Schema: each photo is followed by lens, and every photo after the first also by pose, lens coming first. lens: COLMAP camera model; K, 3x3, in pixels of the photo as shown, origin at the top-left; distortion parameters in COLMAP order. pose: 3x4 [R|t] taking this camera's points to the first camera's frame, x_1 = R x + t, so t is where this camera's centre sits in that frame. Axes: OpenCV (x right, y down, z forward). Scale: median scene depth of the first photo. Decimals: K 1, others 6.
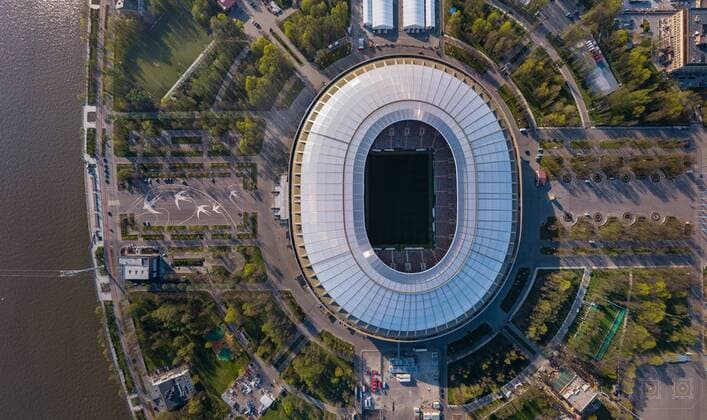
lens RADIAL K [[222.9, 0, 353.5], [0, 222.9, 210.0], [0, 0, 1]] dist [0.000476, 0.000007]
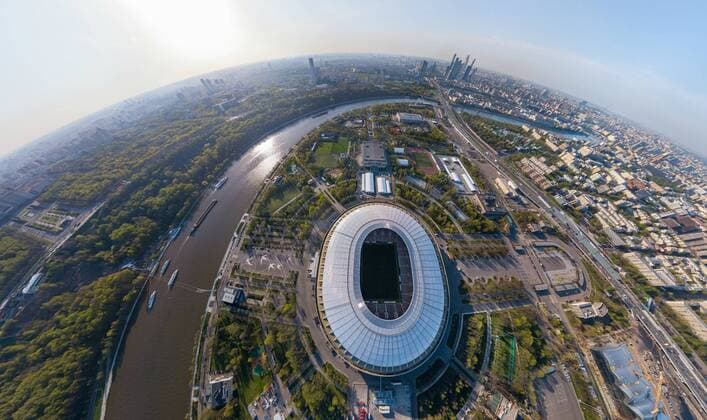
lens RADIAL K [[240.4, 0, 353.5], [0, 240.4, 210.0], [0, 0, 1]] dist [-0.057316, 0.000036]
pose [[0.998259, 0.051074, -0.029514, 0.029403], [-0.058988, 0.862468, -0.502662, 0.514493], [-0.000218, 0.503528, 0.863979, -0.881097]]
